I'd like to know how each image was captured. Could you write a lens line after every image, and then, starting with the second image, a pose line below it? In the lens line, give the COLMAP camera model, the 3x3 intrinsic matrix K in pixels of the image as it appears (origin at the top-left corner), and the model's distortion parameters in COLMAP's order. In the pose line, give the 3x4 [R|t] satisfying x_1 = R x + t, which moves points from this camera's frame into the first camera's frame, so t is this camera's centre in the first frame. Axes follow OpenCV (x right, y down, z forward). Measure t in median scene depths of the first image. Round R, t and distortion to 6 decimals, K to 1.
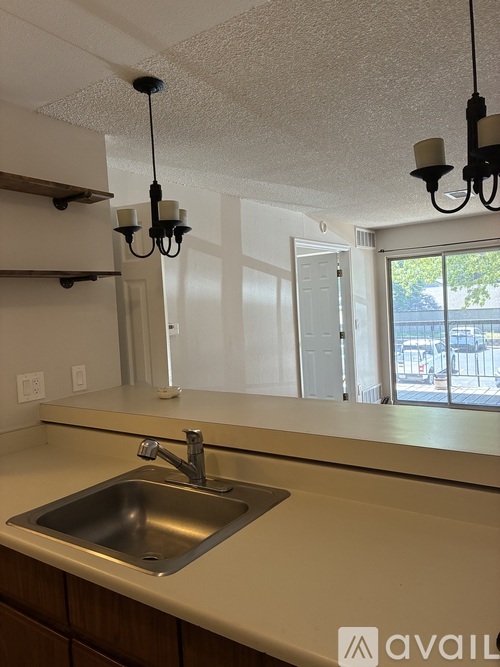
lens RADIAL K [[511.2, 0, 231.7], [0, 511.2, 326.0], [0, 0, 1]] dist [0.021973, 0.001279]
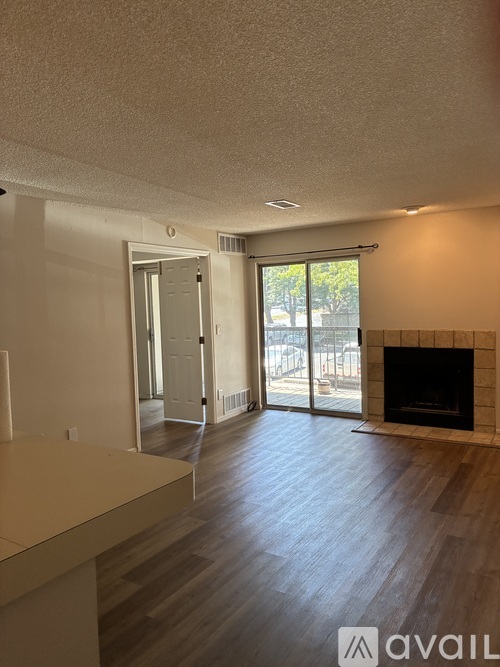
lens RADIAL K [[511.2, 0, 249.7], [0, 511.2, 336.1], [0, 0, 1]] dist [0.021973, 0.001279]
pose [[0.997148, 0.016500, 0.073650, 0.226942], [-0.018192, 0.999584, 0.022368, -0.013741], [-0.073251, -0.023644, 0.997033, -0.005246]]
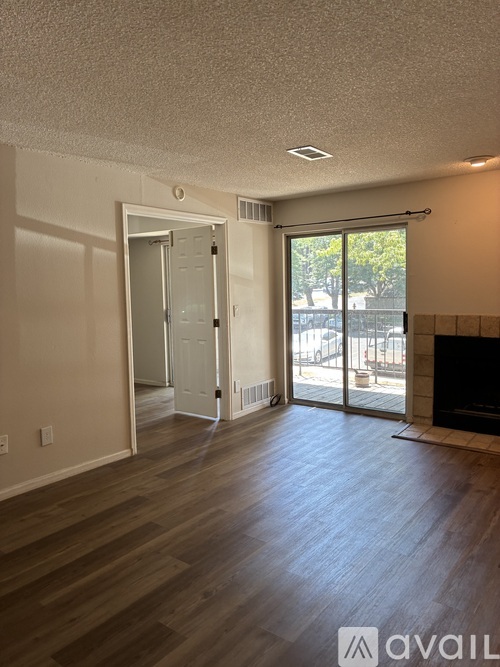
lens RADIAL K [[511.2, 0, 249.6], [0, 511.2, 330.3], [0, 0, 1]] dist [0.021973, 0.001279]
pose [[0.999358, 0.034716, -0.008827, 0.269108], [-0.034255, 0.998264, 0.047906, -0.012042], [0.010475, -0.047572, 0.998813, 0.137085]]
